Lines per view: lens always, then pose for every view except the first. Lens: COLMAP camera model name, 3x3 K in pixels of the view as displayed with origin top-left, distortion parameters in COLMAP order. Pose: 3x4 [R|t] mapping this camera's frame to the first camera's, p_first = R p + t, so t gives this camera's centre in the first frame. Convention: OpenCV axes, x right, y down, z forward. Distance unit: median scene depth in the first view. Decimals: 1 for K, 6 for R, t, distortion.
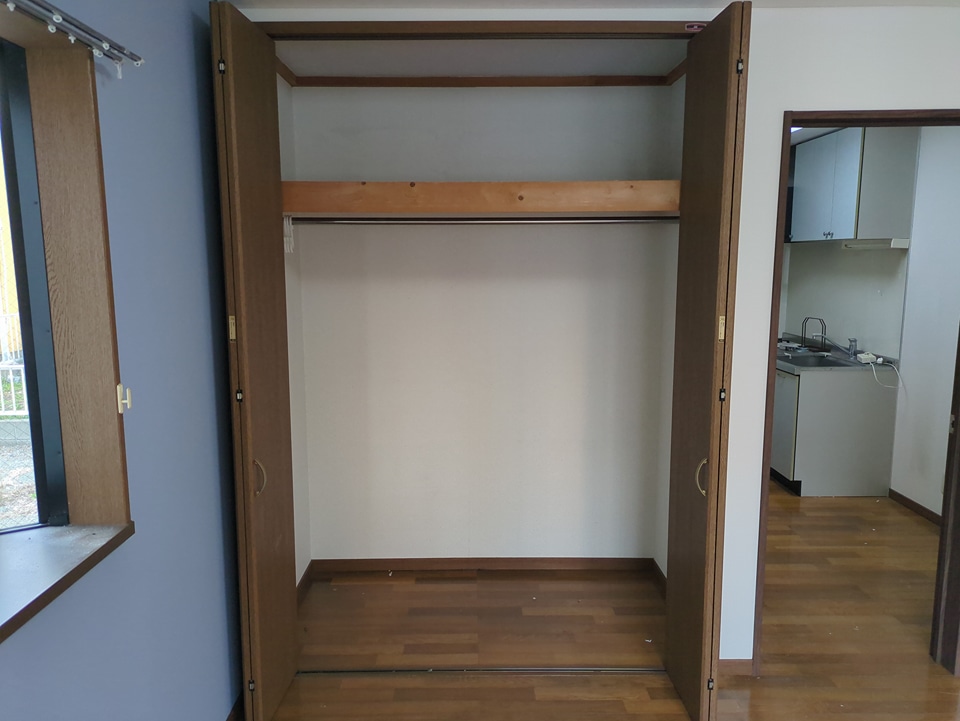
lens RADIAL K [[715.7, 0, 479.2], [0, 715.7, 363.6], [0, 0, 1]] dist [0.044797, -0.031993]
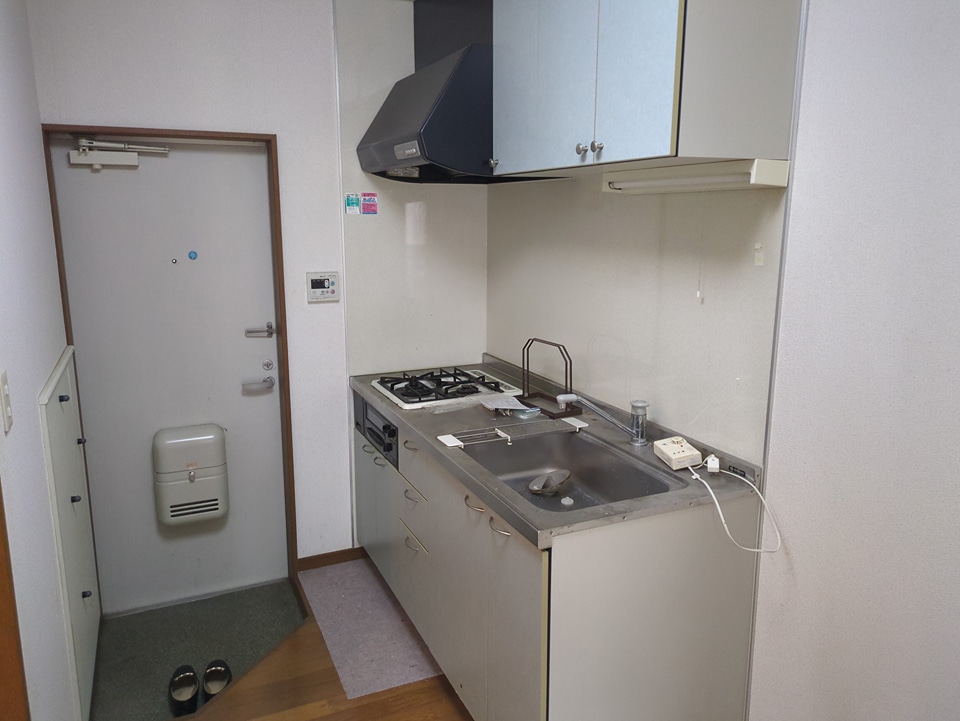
lens RADIAL K [[715.5, 0, 472.1], [0, 715.5, 357.1], [0, 0, 1]] dist [0.035884, -0.002767]
pose [[0.918425, -0.076390, 0.388149, 0.274446], [0.057280, 0.996518, 0.060587, -0.097380], [-0.391426, -0.033411, 0.919603, 0.680558]]
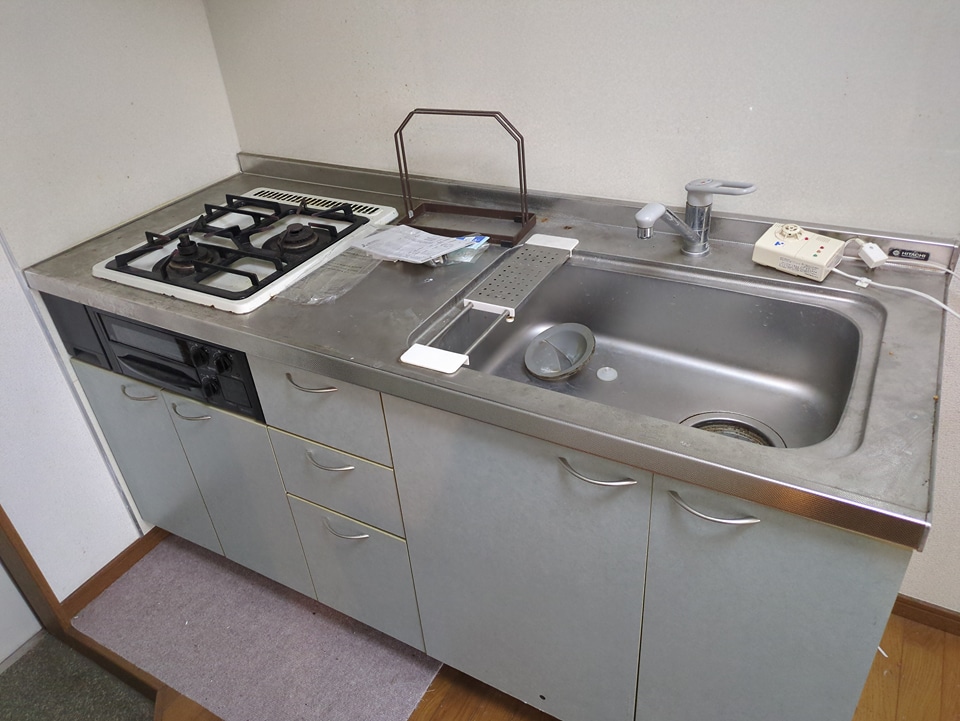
lens RADIAL K [[715.7, 0, 479.2], [0, 715.7, 363.6], [0, 0, 1]] dist [0.044797, -0.031993]
pose [[0.502796, -0.507698, 0.699599, 0.280369], [0.201003, 0.855826, 0.476613, -0.123442], [-0.840711, -0.099017, 0.532355, 0.978162]]
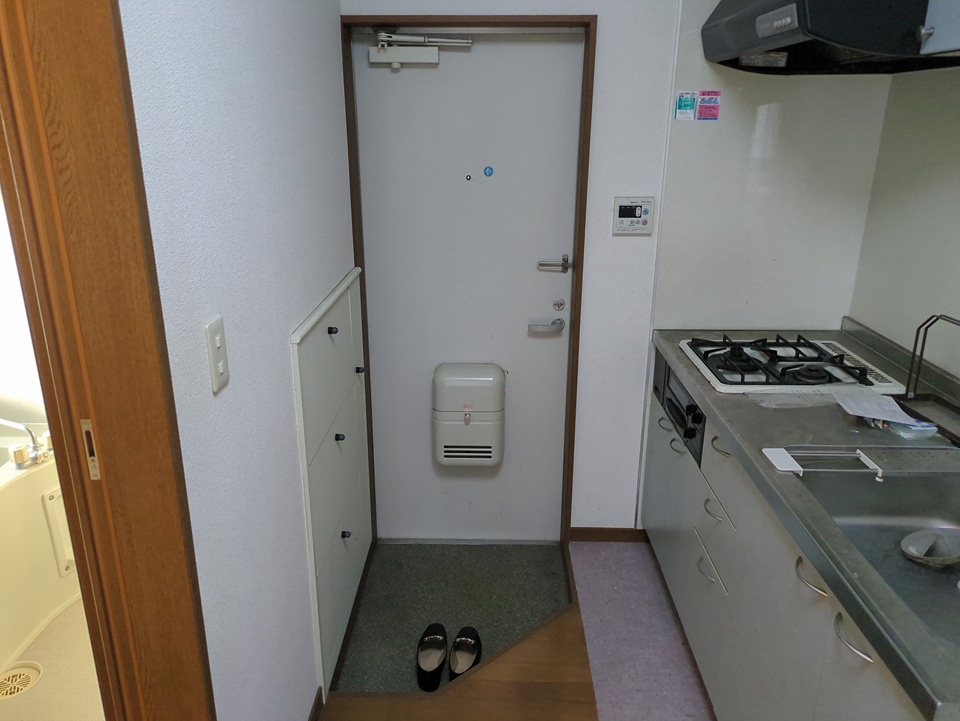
lens RADIAL K [[714.0, 0, 480.0], [0, 714.0, 360.5], [0, 0, 1]] dist [0.074345, -0.066034]
pose [[0.999589, 0.012830, -0.025642, 0.310331], [-0.008182, 0.984753, 0.173769, -0.114914], [0.027481, -0.173487, 0.984453, 0.797511]]
